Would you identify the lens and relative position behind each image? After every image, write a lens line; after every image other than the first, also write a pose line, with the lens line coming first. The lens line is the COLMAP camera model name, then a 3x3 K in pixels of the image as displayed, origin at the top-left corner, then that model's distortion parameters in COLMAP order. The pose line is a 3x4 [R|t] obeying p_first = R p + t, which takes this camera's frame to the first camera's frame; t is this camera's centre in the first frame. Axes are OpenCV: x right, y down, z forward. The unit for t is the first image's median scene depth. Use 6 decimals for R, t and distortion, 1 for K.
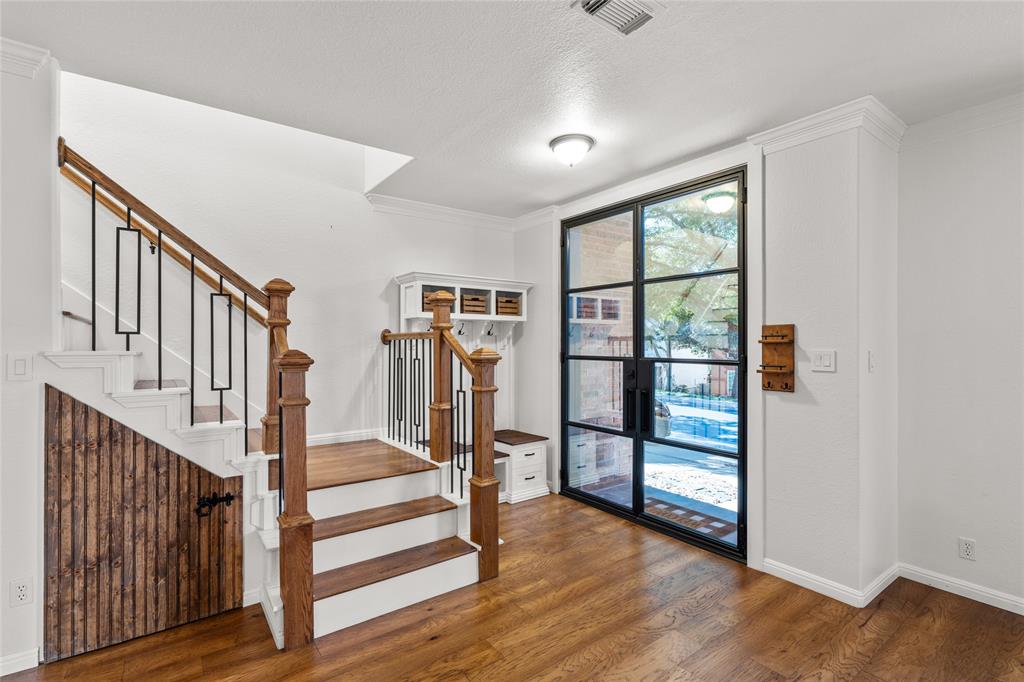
lens RADIAL K [[466.9, 0, 510.7], [0, 466.9, 344.2], [0, 0, 1]] dist [-0.008485, 0.001898]
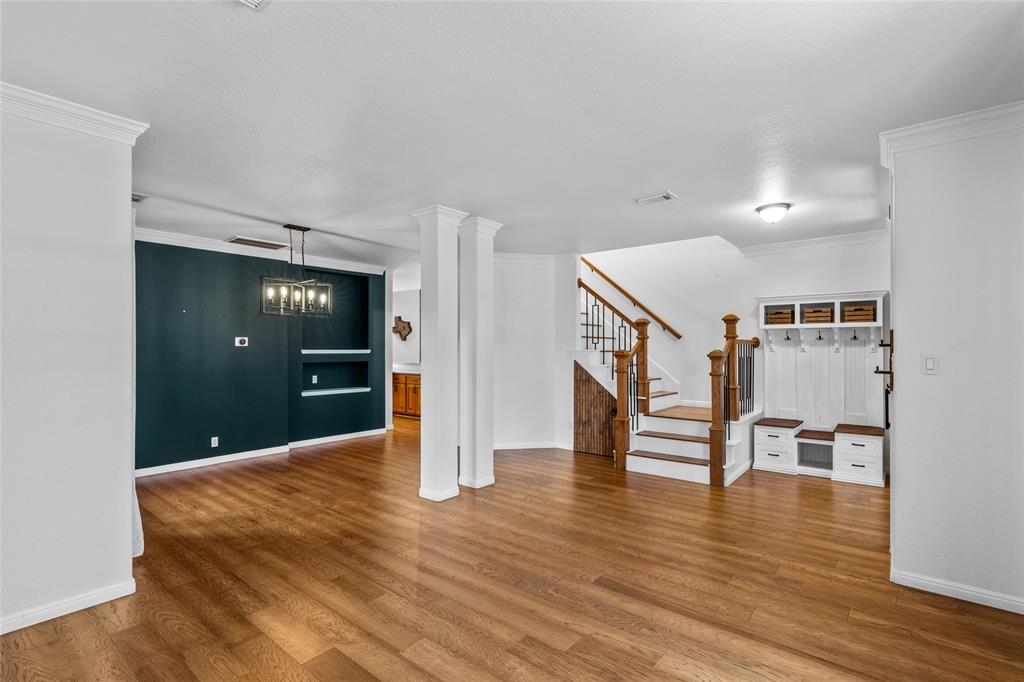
lens RADIAL K [[481.9, 0, 511.5], [0, 481.9, 343.4], [0, 0, 1]] dist [-0.001318, -0.000030]
pose [[0.257564, -0.007606, -0.966231, 1.807764], [-0.002735, 0.999959, -0.008600, 0.003970], [0.966257, 0.004858, 0.257533, -0.211013]]
